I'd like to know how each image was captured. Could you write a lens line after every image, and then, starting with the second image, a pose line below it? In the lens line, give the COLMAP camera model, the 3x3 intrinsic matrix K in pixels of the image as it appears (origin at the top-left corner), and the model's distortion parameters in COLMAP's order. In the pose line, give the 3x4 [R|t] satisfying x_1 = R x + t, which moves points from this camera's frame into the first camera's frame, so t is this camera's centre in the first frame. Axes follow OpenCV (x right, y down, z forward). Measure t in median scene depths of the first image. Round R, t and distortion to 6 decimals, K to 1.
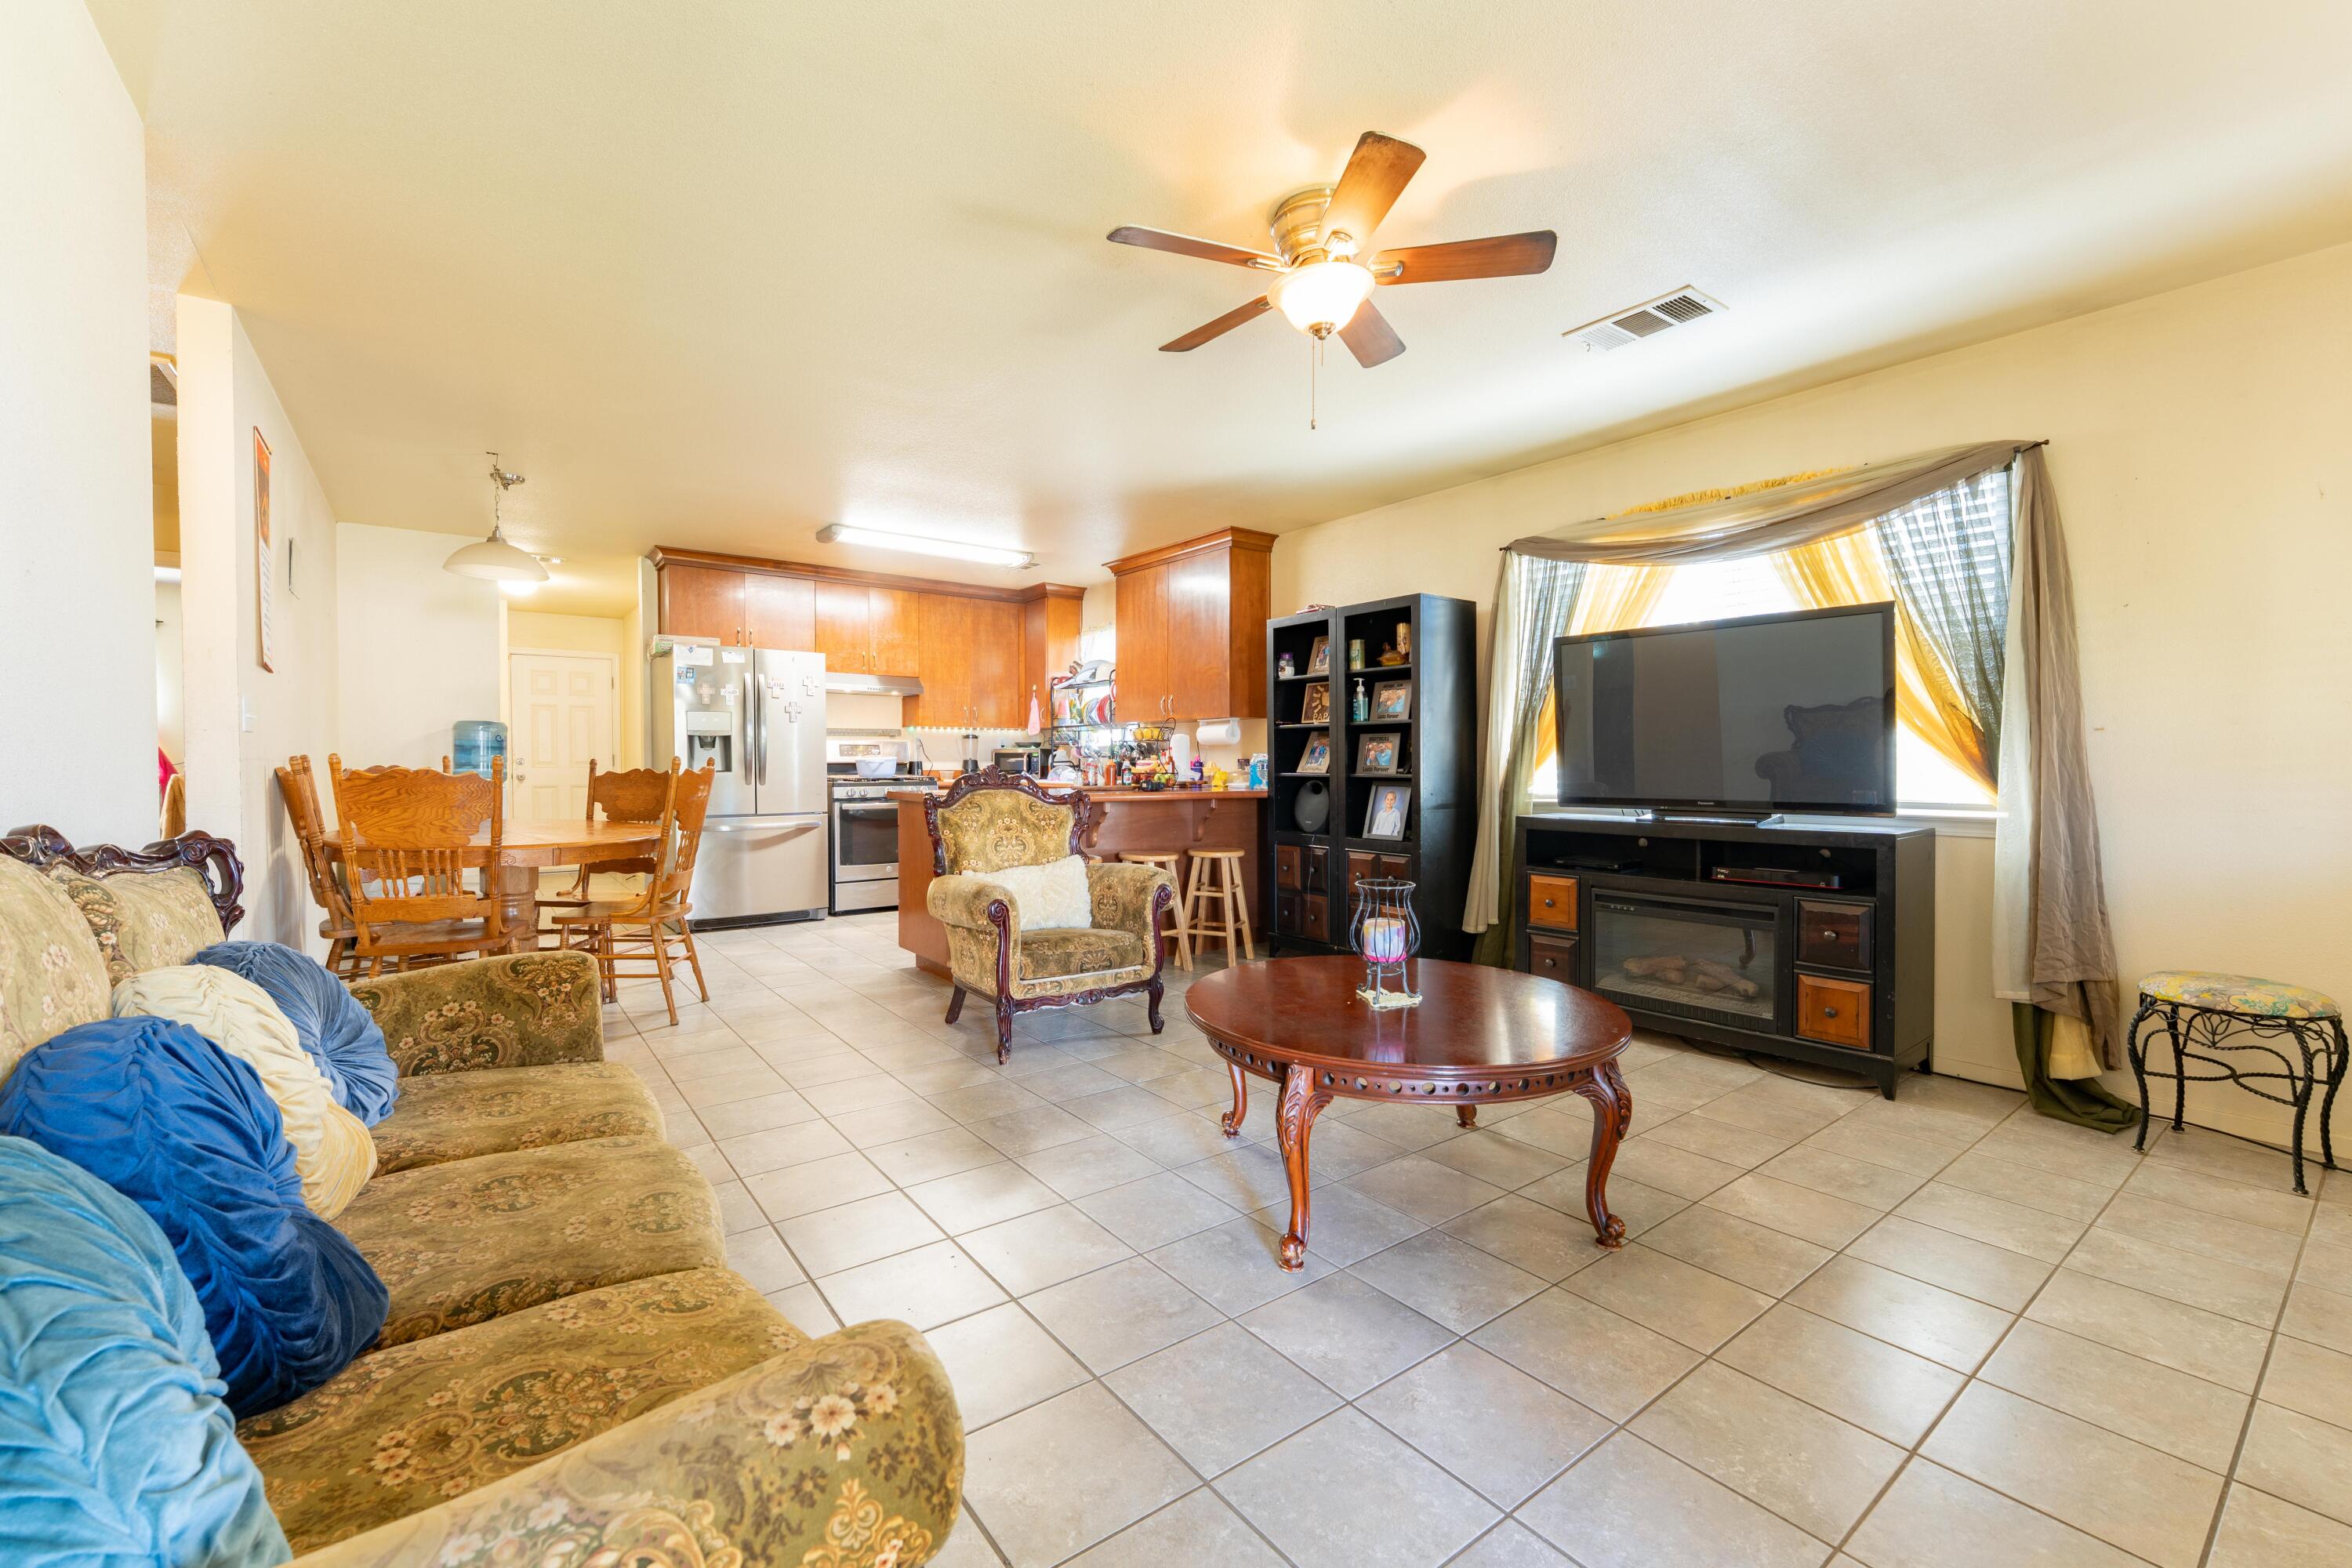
lens RADIAL K [[963.9, 0, 1168.8], [0, 963.9, 779.8], [0, 0, 1]] dist [-0.001338, -0.000657]
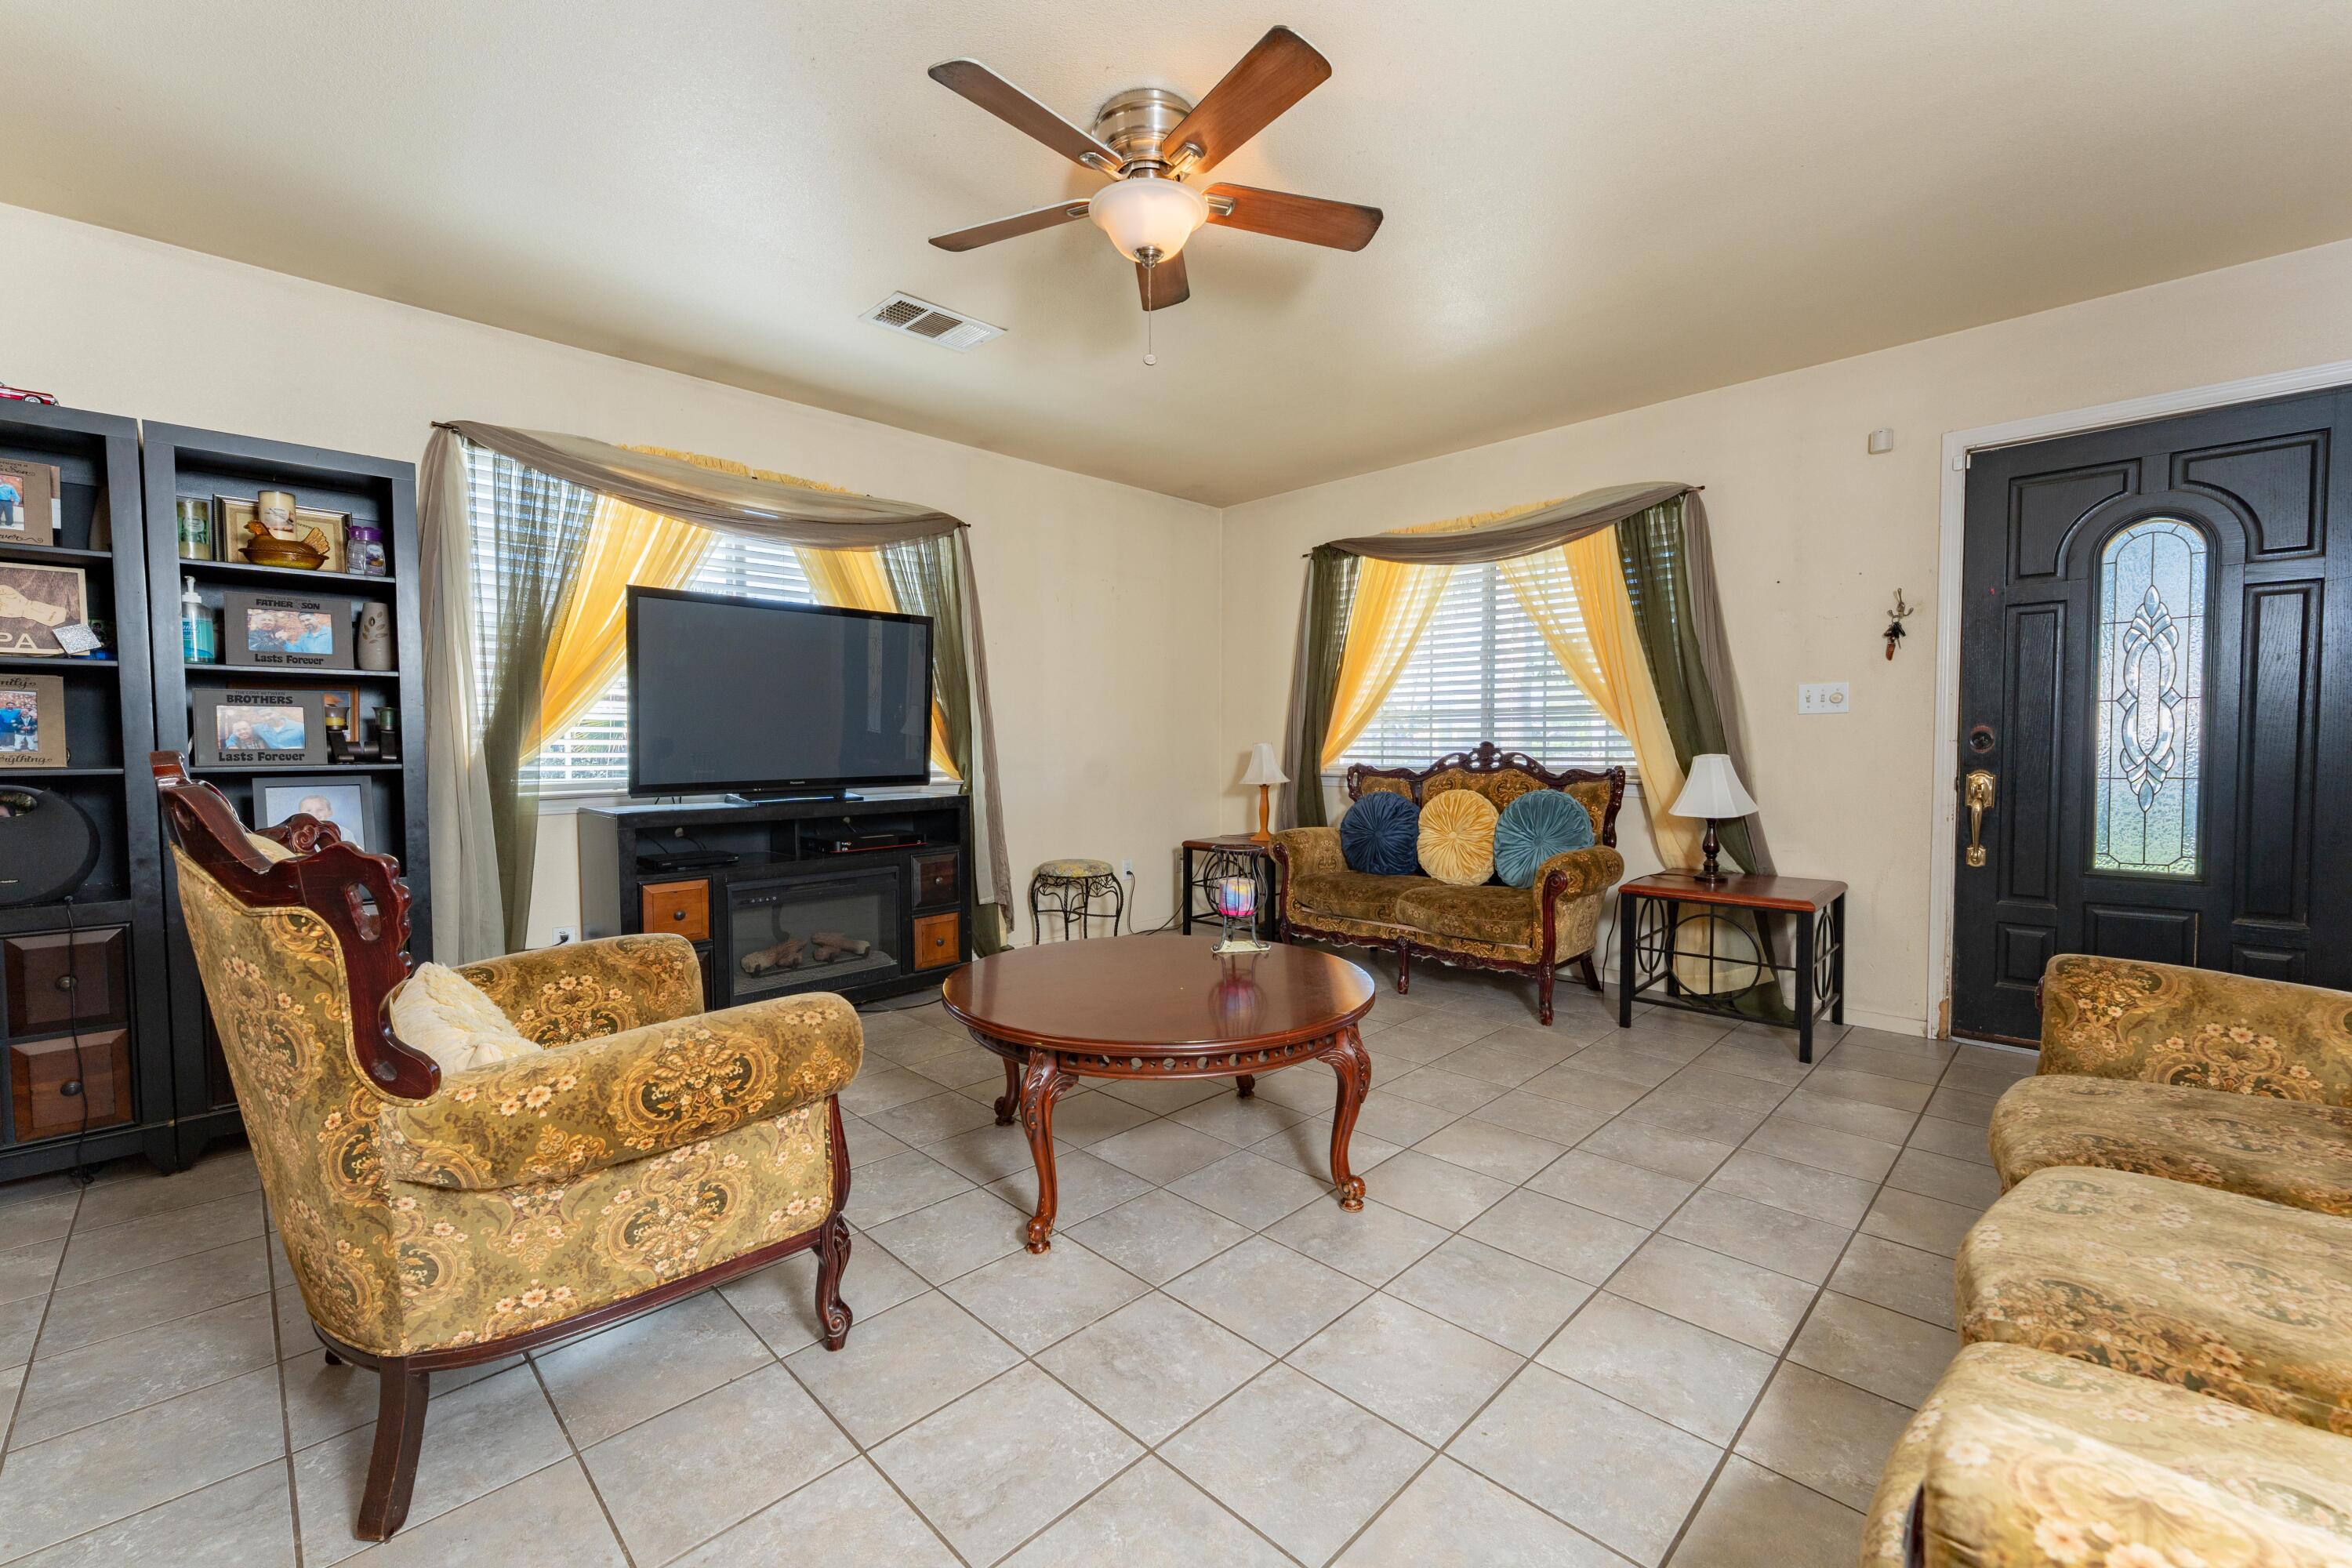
lens RADIAL K [[957.9, 0, 1200.1], [0, 957.9, 781.9], [0, 0, 1]] dist [-0.001456, -0.000402]
pose [[-0.163510, -0.039170, 0.985764, -0.350065], [0.020226, 0.998868, 0.043046, -0.008046], [-0.986334, 0.026976, -0.162532, 0.508418]]
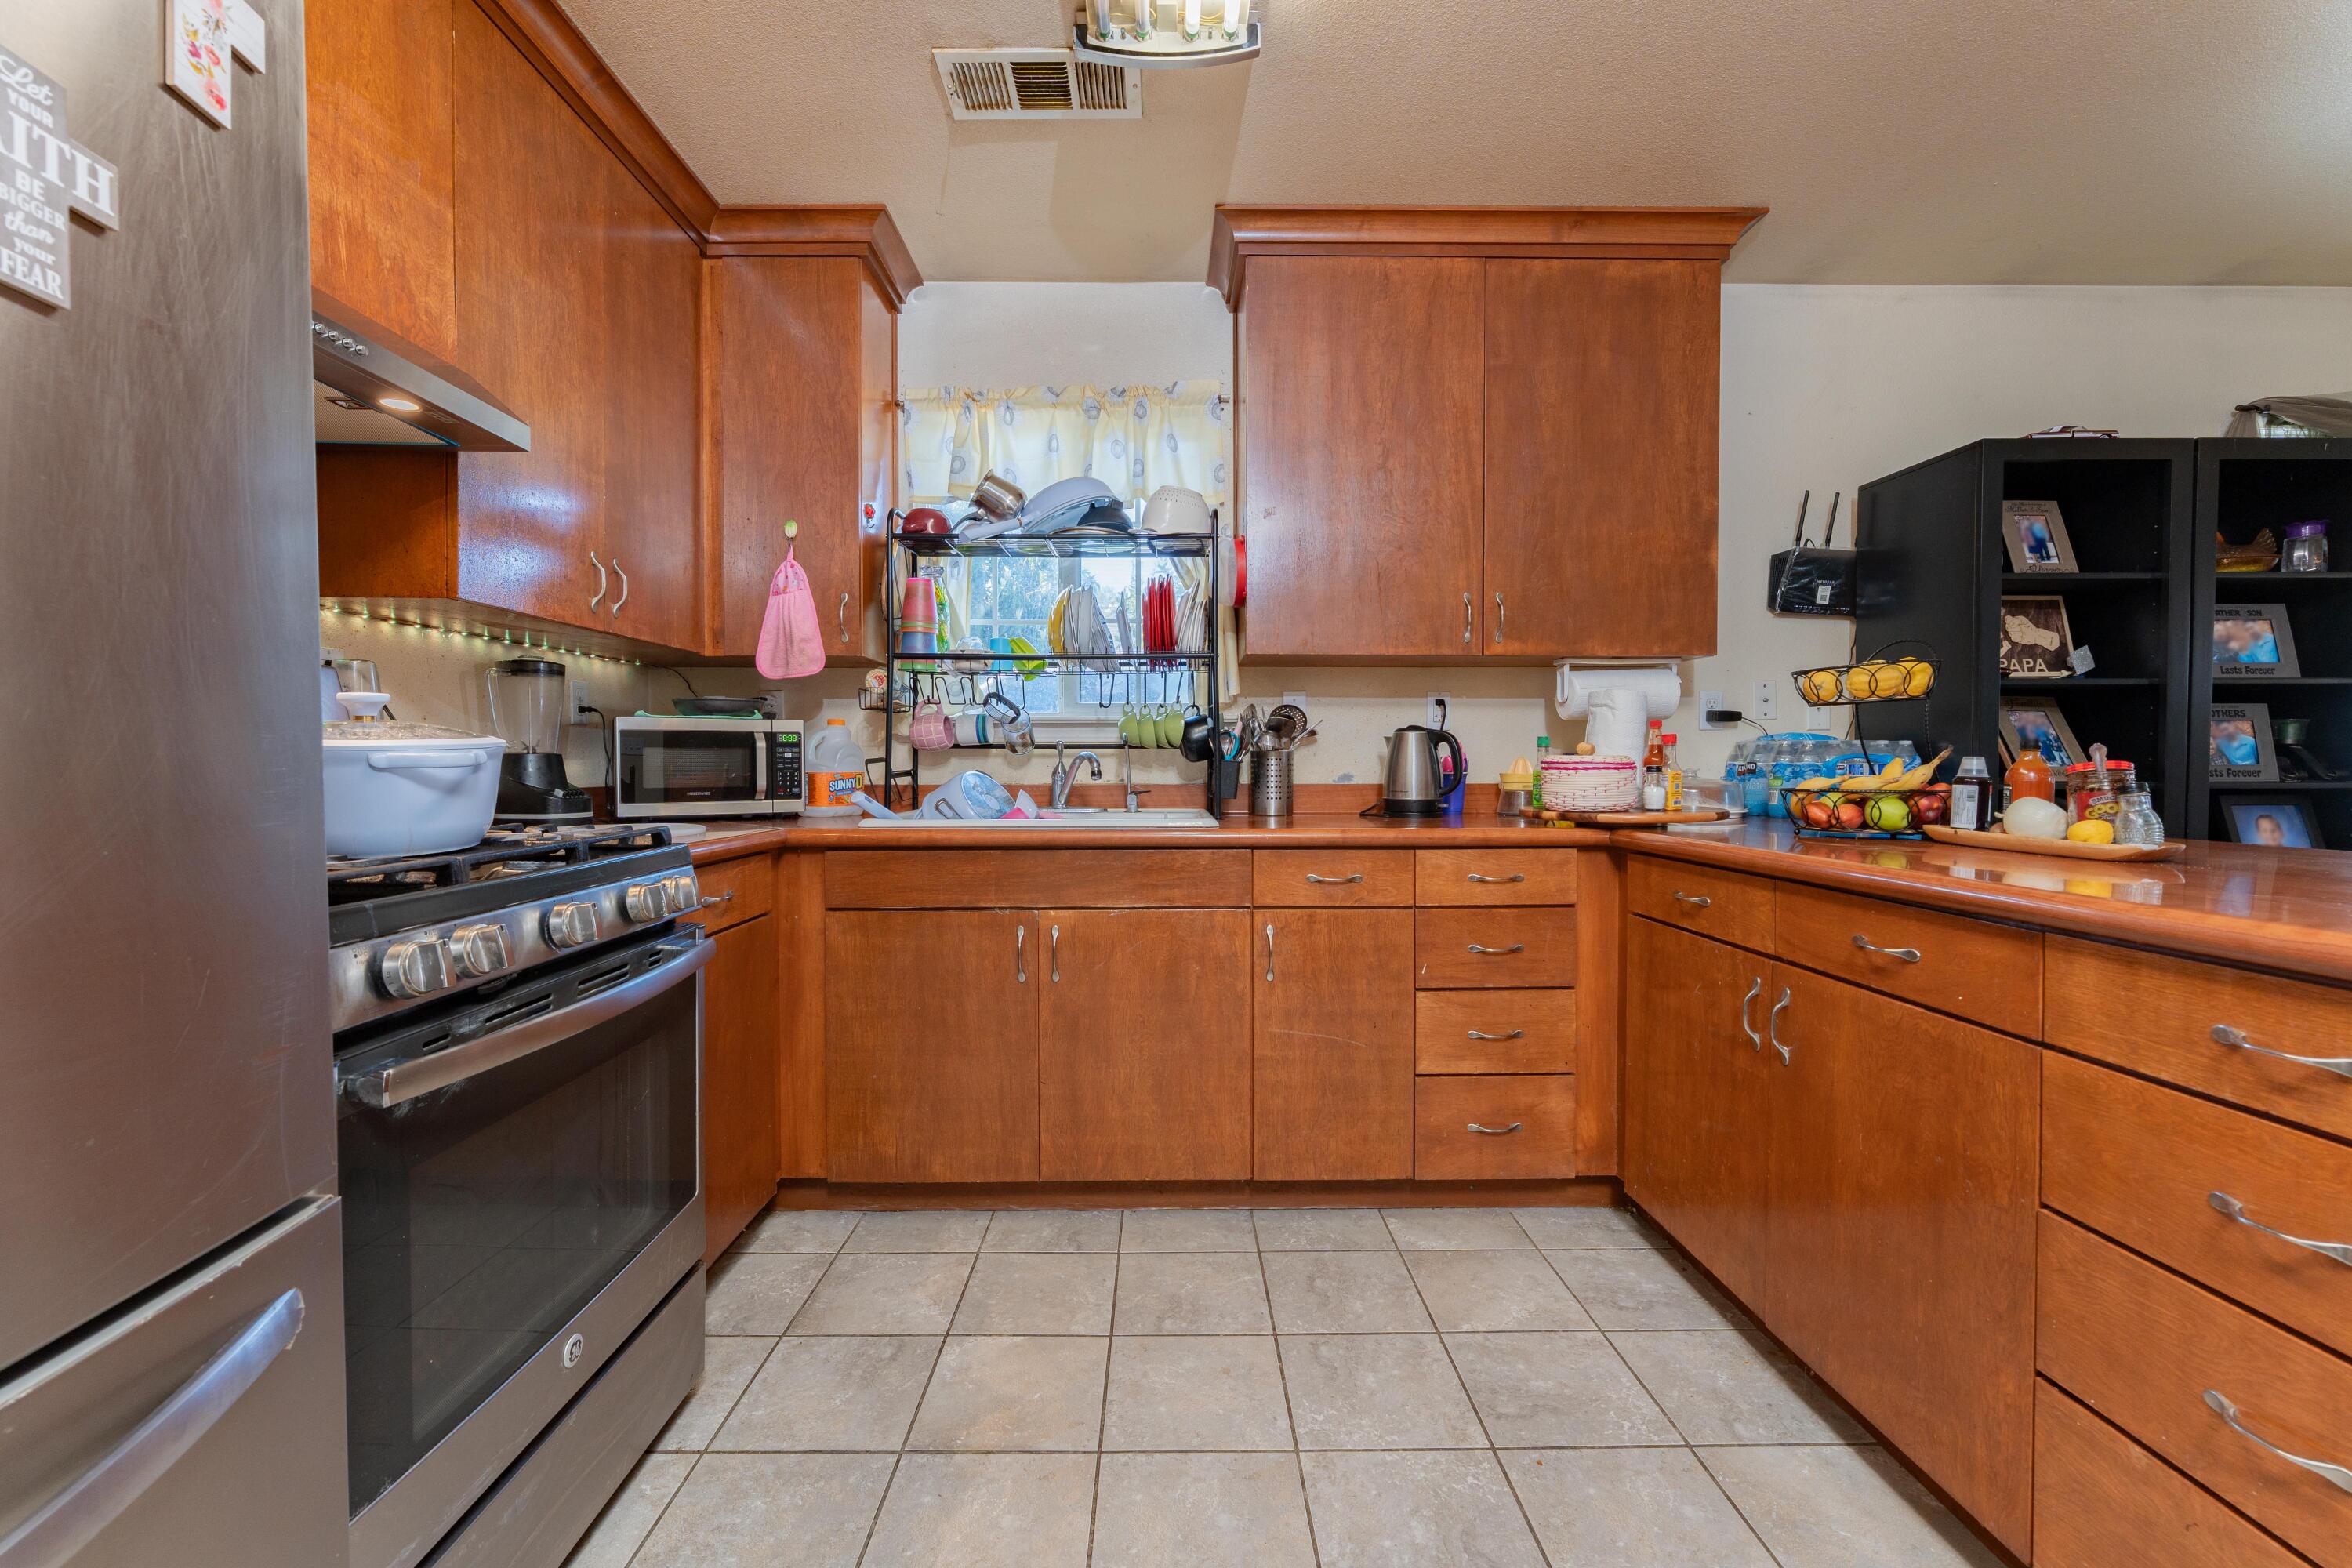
lens RADIAL K [[963.9, 0, 1168.8], [0, 963.9, 779.8], [0, 0, 1]] dist [-0.001338, -0.000657]
pose [[0.591080, -0.015908, 0.806456, -0.469381], [0.016385, 0.999836, 0.007714, -0.018239], [-0.806447, 0.008654, 0.591244, 1.022021]]
